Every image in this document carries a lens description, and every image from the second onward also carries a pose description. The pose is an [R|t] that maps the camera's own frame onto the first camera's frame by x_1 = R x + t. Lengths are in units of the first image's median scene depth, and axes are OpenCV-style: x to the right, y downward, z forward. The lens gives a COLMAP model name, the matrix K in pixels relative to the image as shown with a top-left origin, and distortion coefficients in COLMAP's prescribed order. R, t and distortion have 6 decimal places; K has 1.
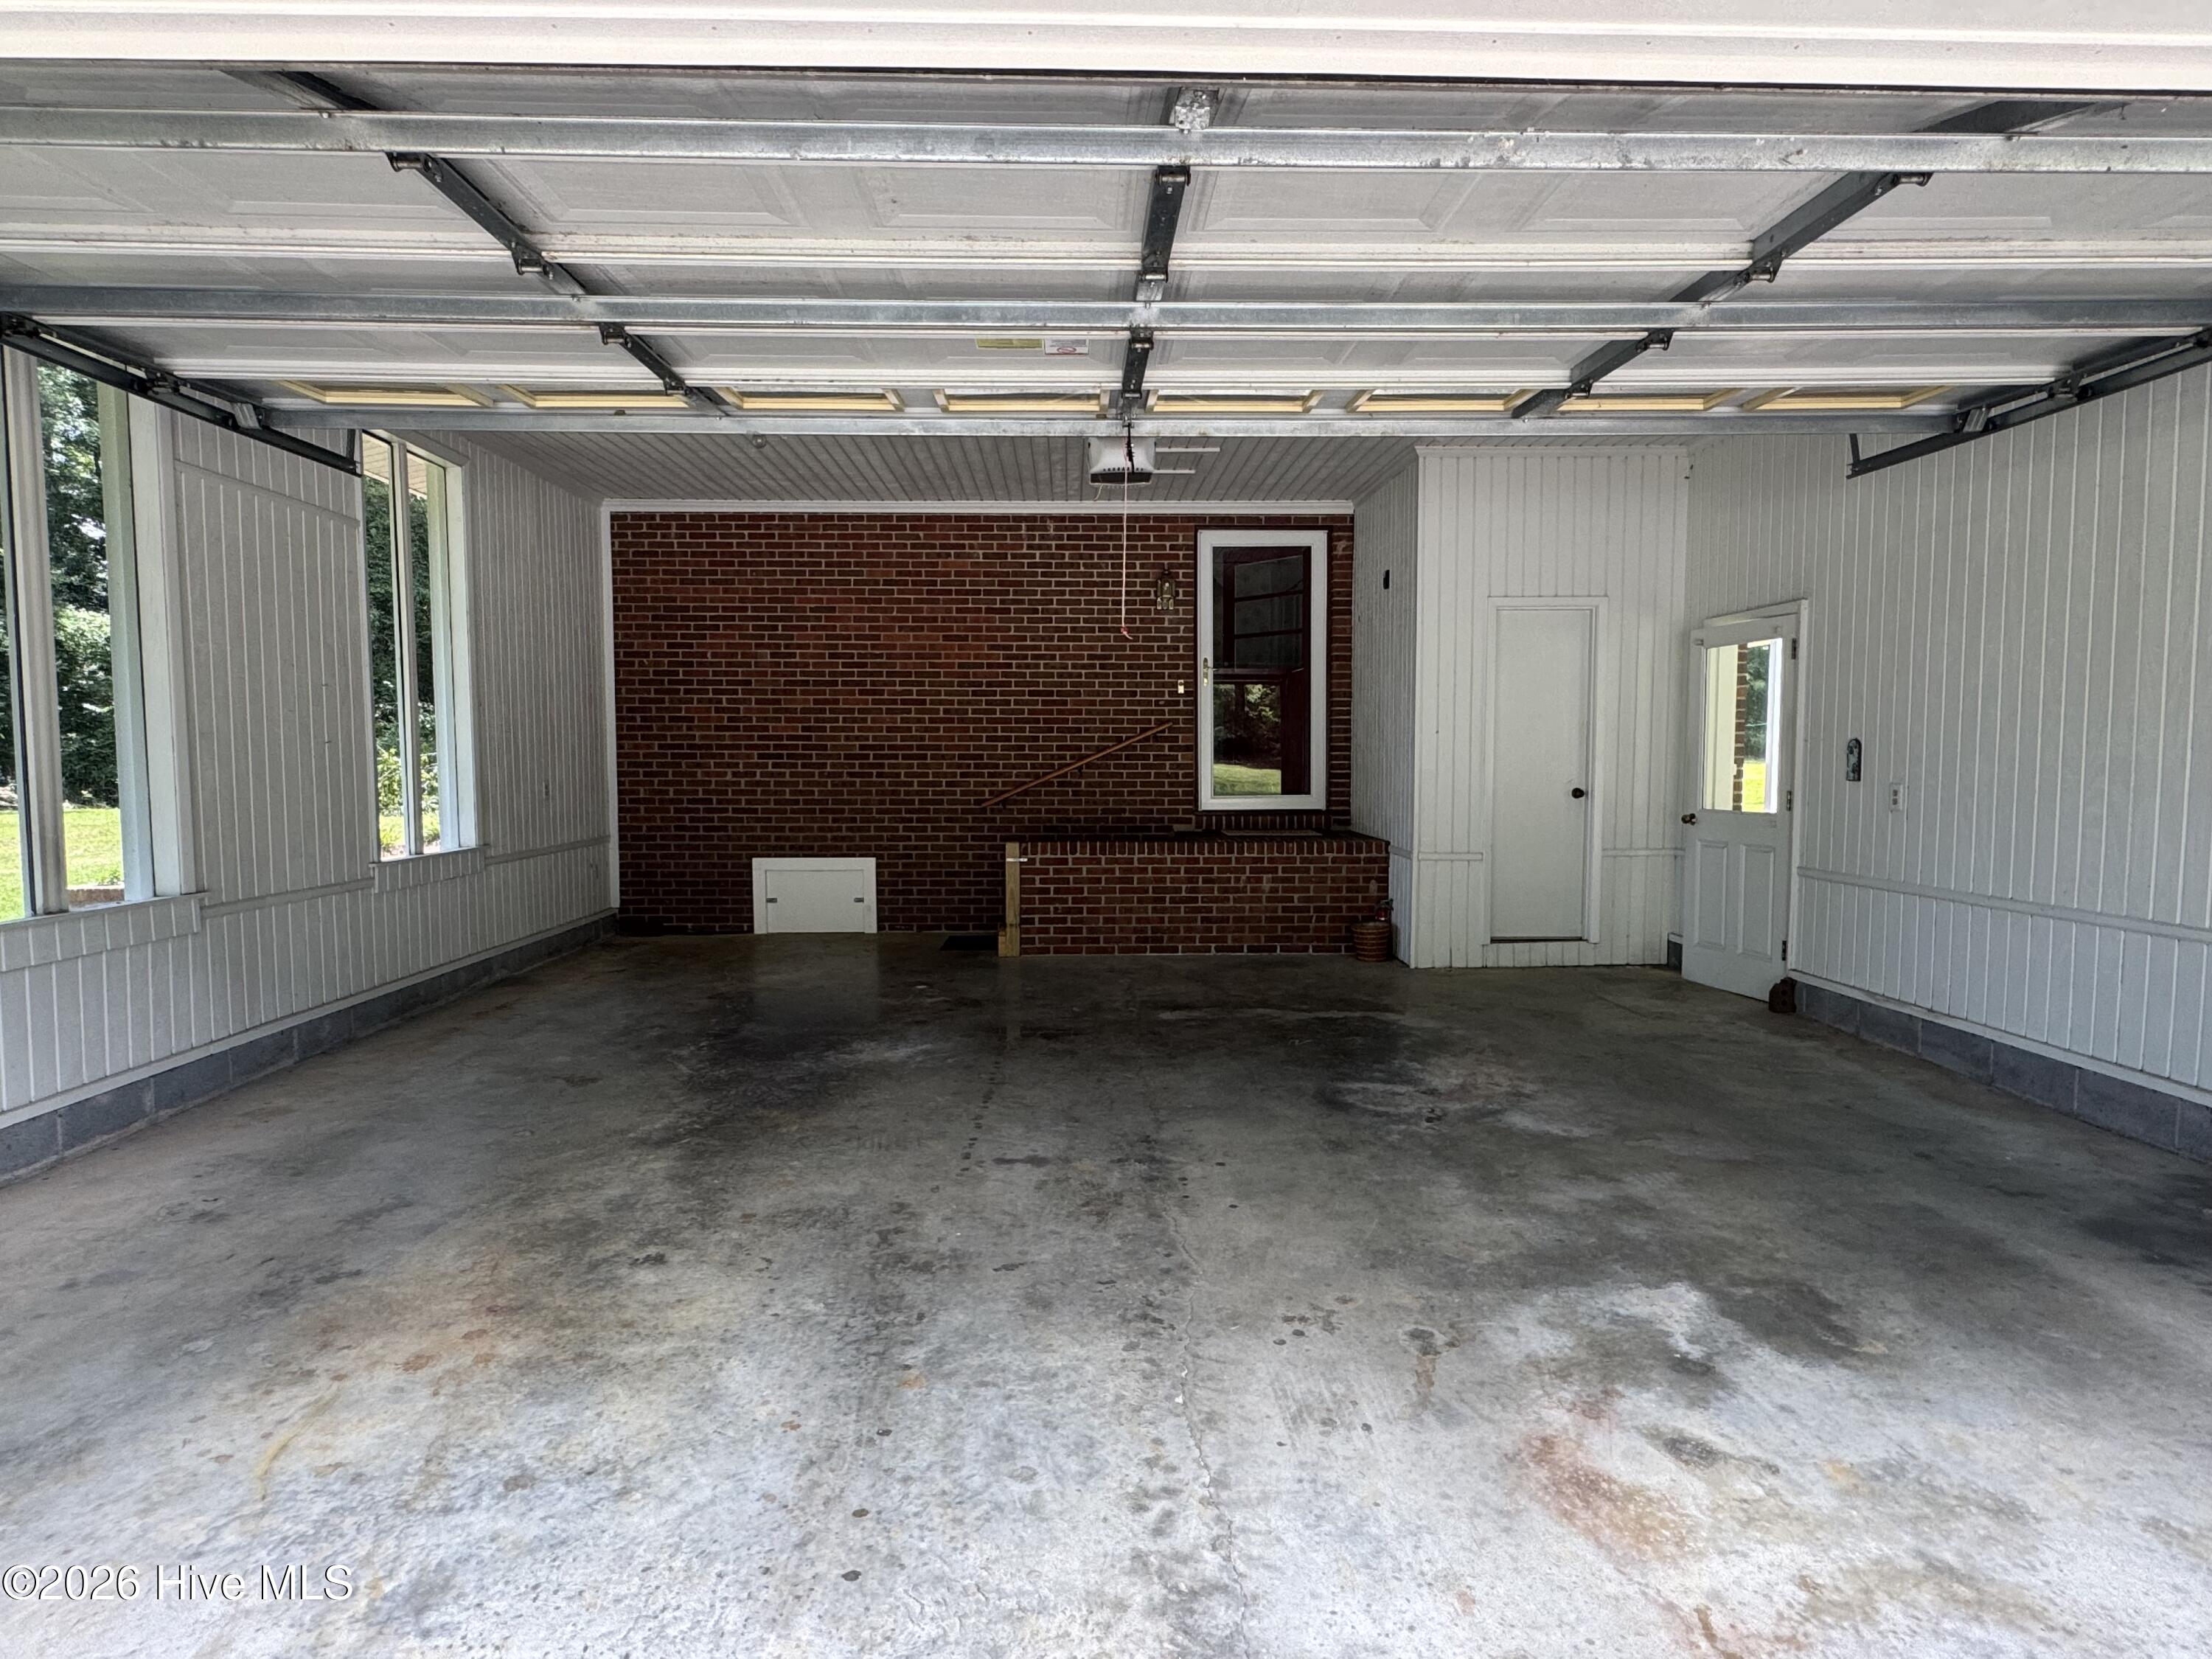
lens RADIAL K [[1225.4, 0, 1107.5], [0, 1225.4, 828.1], [0, 0, 1]] dist [-0.004254, 0.002339]
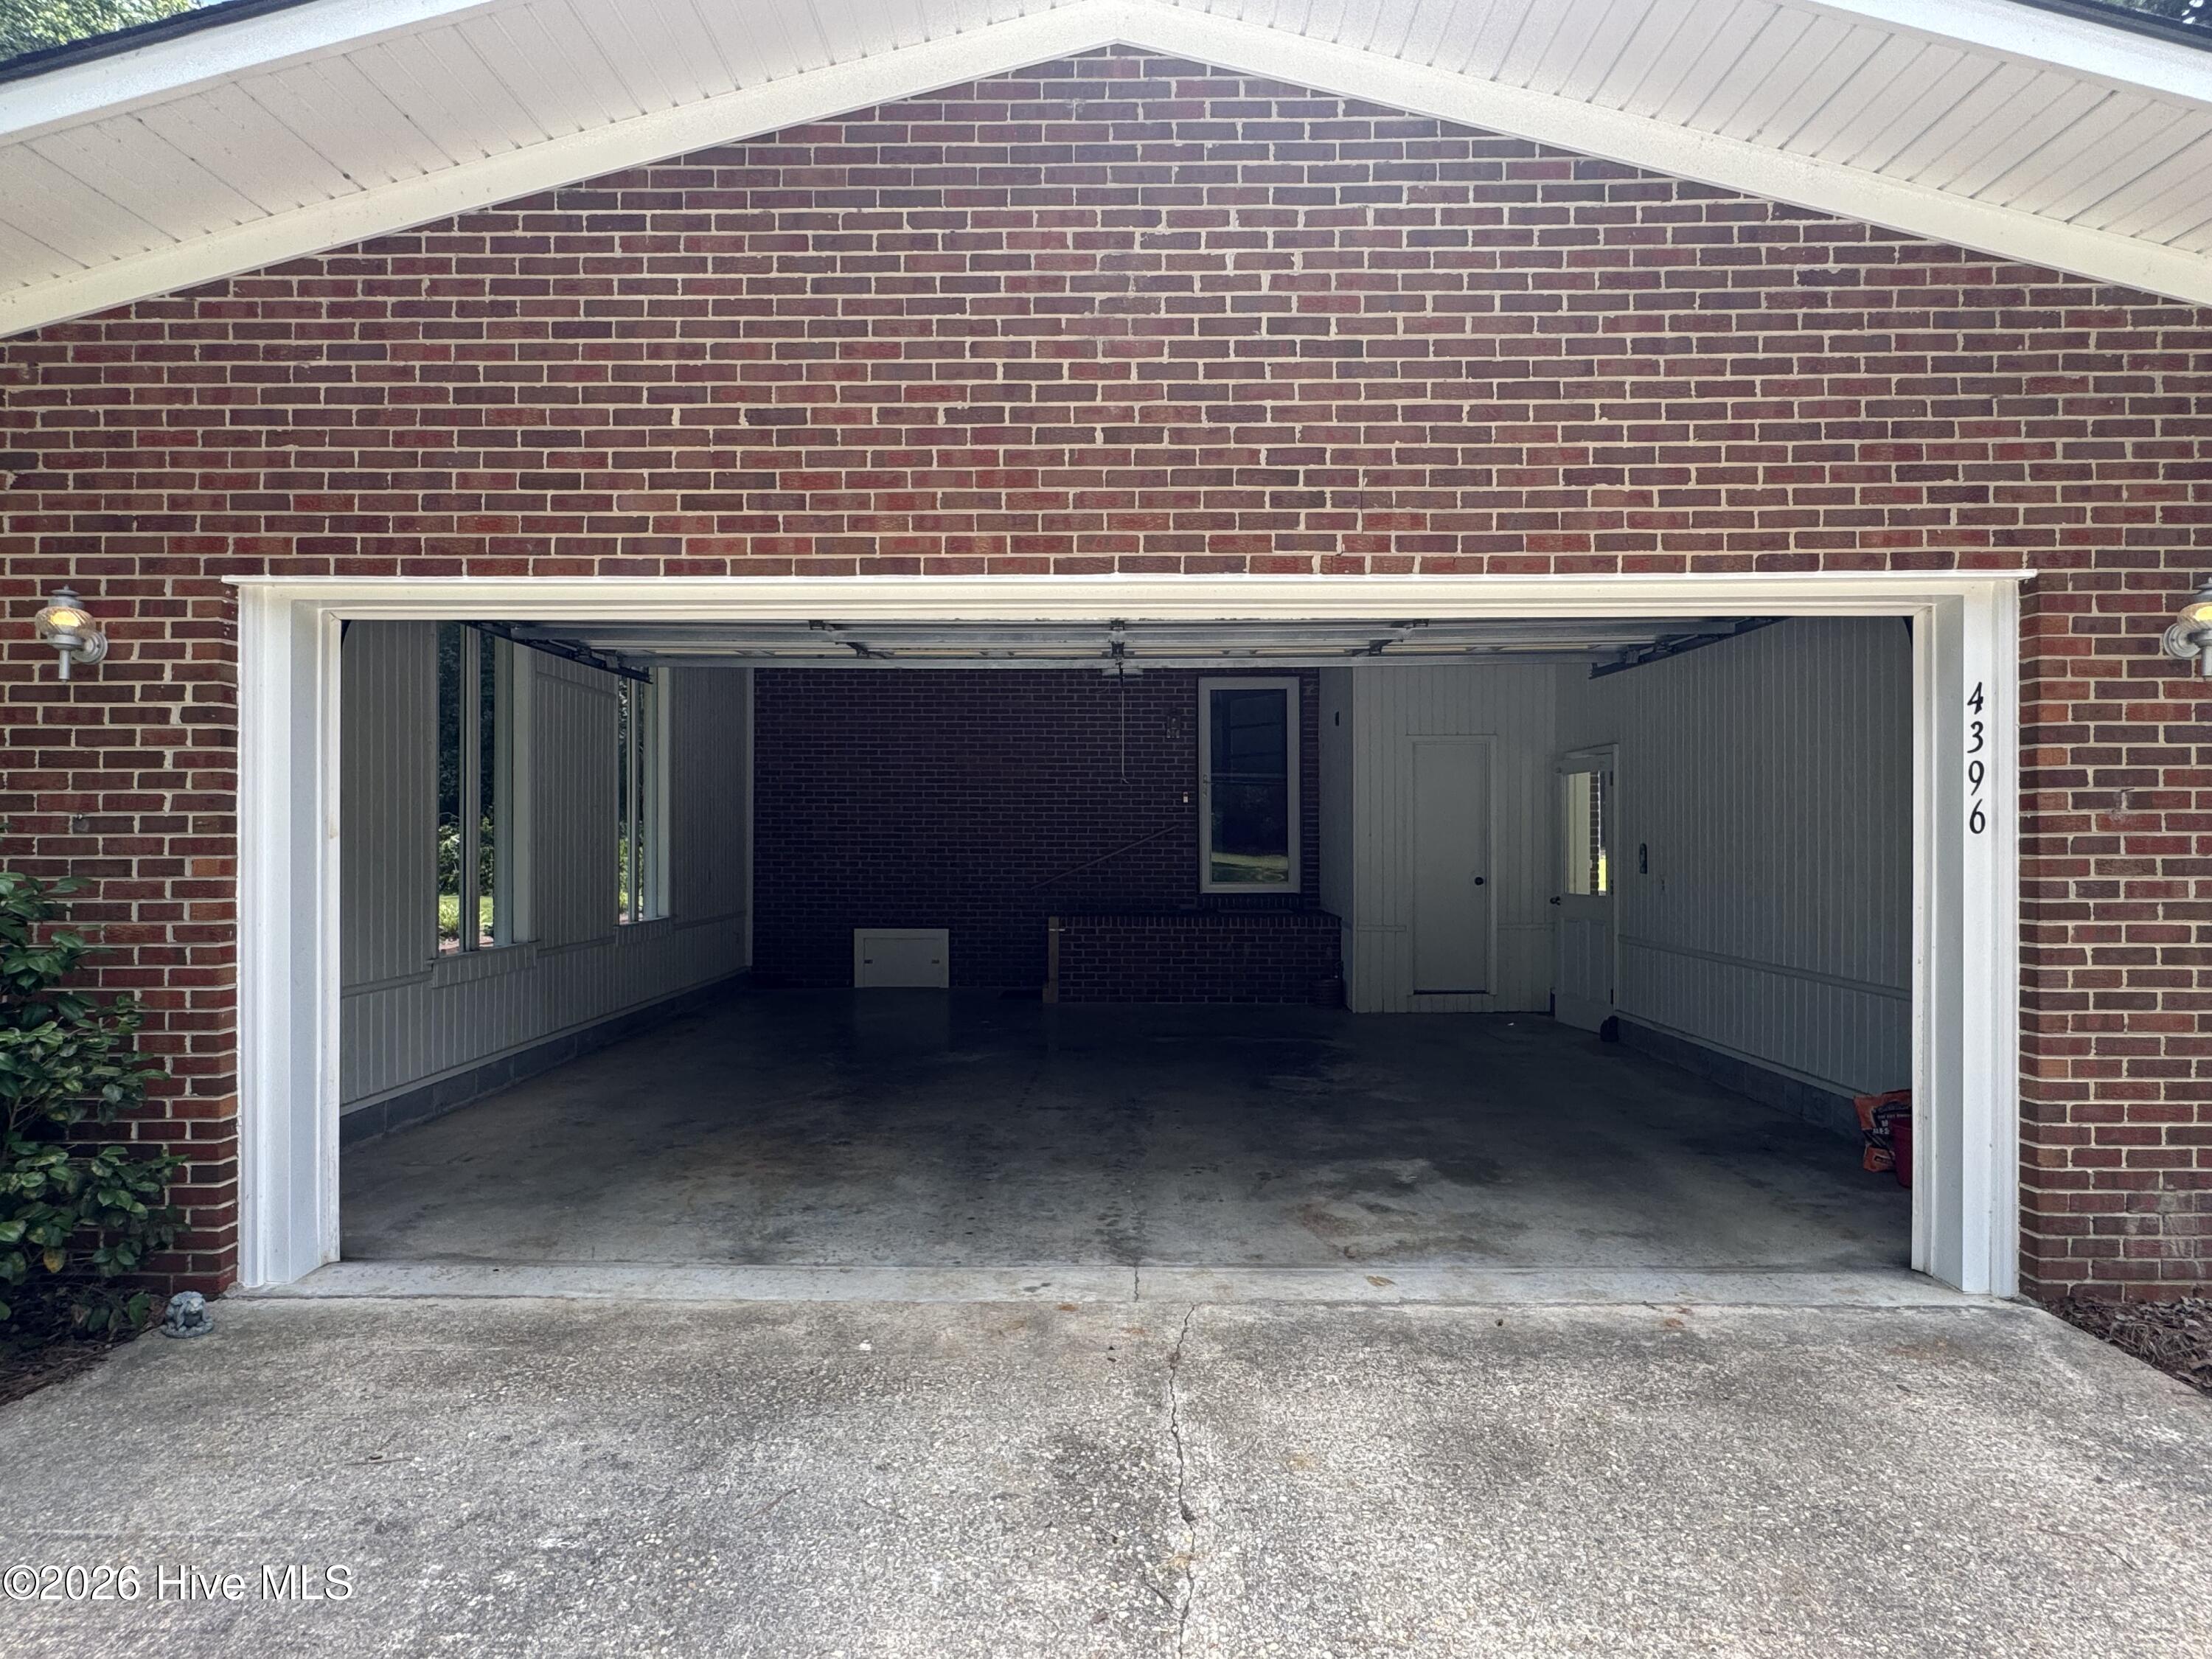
lens RADIAL K [[1225.4, 0, 1105.3], [0, 1225.4, 831.8], [0, 0, 1]] dist [-0.004254, 0.002339]
pose [[0.999118, 0.002203, -0.041936, 0.037176], [-0.004975, 0.997799, -0.066118, 0.008316], [0.041698, 0.066268, 0.996930, -0.361617]]
